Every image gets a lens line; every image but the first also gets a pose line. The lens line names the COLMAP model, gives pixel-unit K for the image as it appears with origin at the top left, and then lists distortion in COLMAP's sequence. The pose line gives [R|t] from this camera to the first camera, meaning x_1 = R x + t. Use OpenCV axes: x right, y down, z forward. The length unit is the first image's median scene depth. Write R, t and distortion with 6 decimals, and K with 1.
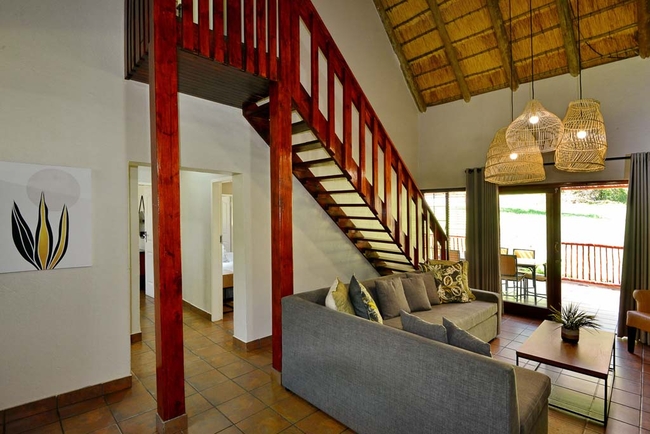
lens RADIAL K [[328.9, 0, 323.7], [0, 328.9, 215.7], [0, 0, 1]] dist [-0.004796, -0.001133]
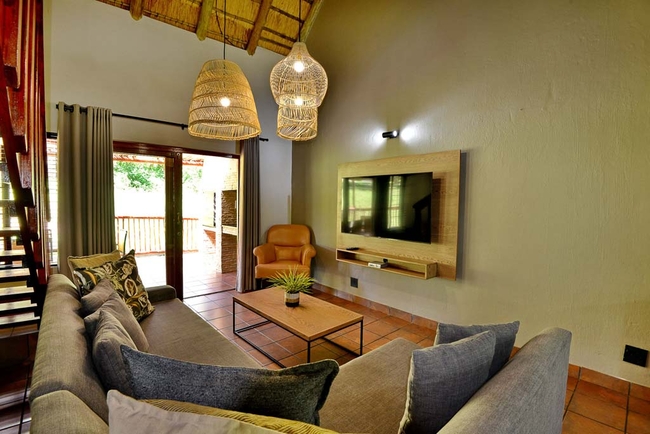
lens RADIAL K [[303.7, 0, 323.2], [0, 303.7, 202.0], [0, 0, 1]] dist [-0.019733, -0.000369]
pose [[0.079486, -0.016304, 0.996703, -0.093049], [-0.008661, 0.999817, 0.017045, 0.030880], [-0.996798, -0.009987, 0.079330, 0.513623]]
